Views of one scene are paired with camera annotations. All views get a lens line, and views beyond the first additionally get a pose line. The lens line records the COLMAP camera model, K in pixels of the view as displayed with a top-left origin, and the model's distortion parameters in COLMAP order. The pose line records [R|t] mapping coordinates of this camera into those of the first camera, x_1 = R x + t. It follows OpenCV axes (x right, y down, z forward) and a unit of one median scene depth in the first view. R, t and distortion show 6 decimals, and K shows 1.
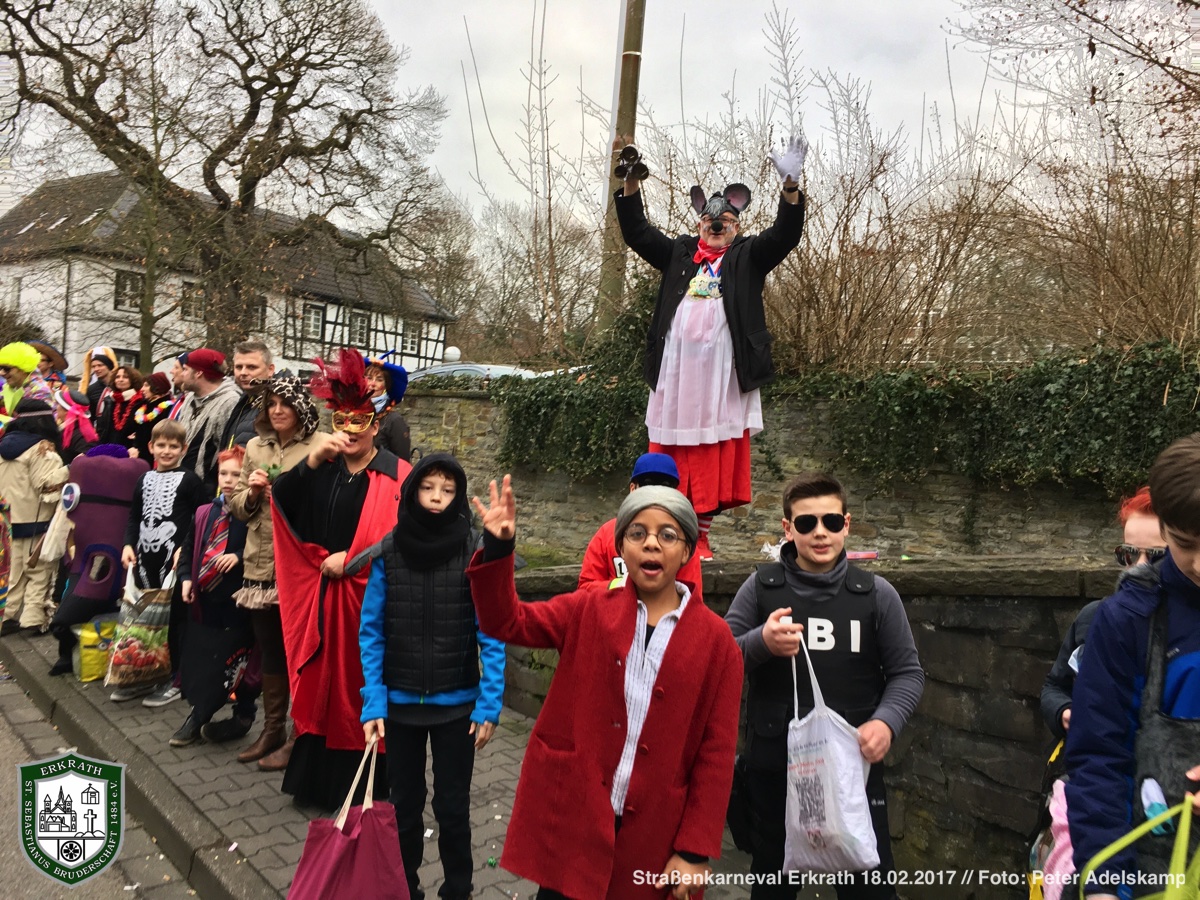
lens RADIAL K [[1017.8, 0, 590.0], [0, 1017.8, 445.8], [0, 0, 1]] dist [0.090840, -0.133093]
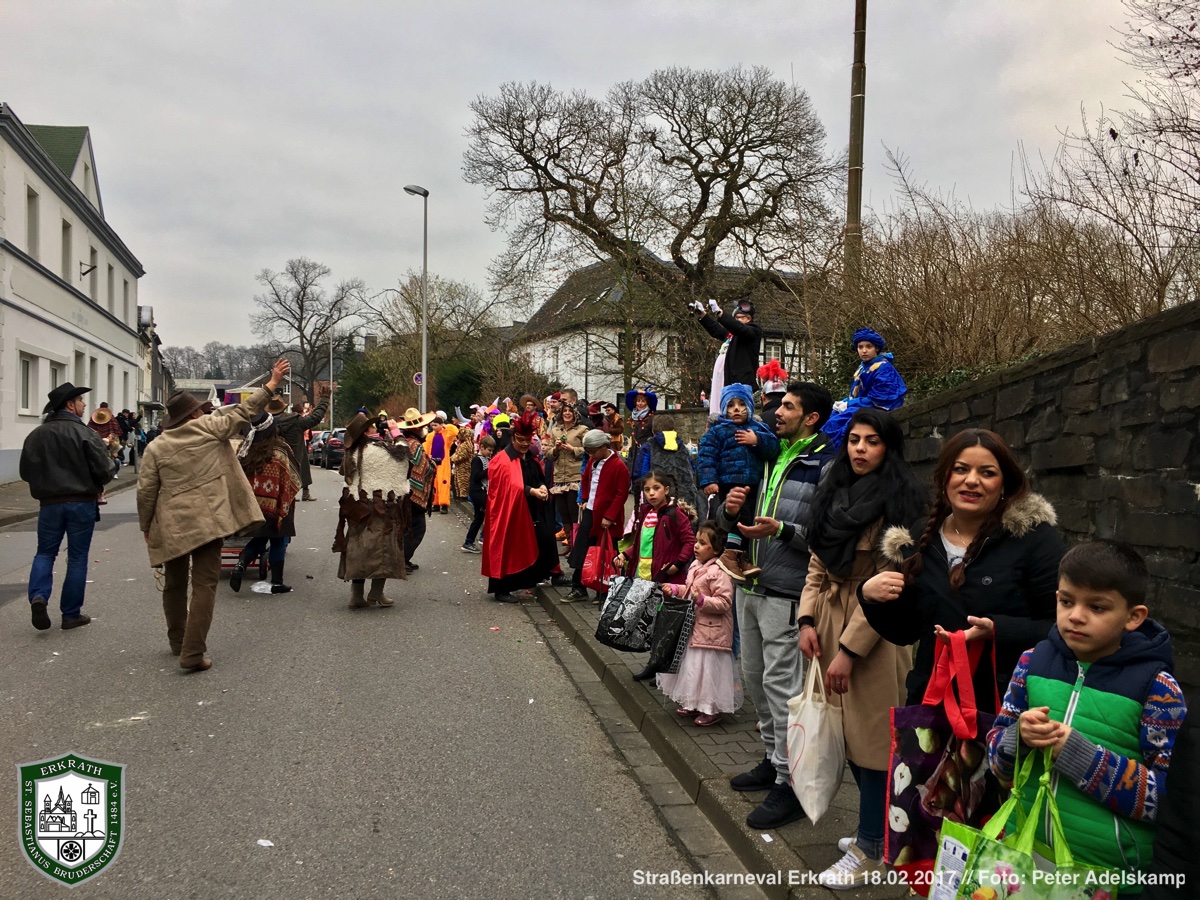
lens RADIAL K [[1070.2, 0, 600.0], [0, 1070.2, 450.0], [0, 0, 1]] dist [-0.272415, 0.429295]
pose [[0.885484, -0.076767, -0.458284, 0.124219], [0.060501, 0.996910, -0.050092, 0.041739], [0.460714, 0.016629, 0.887393, -0.197211]]
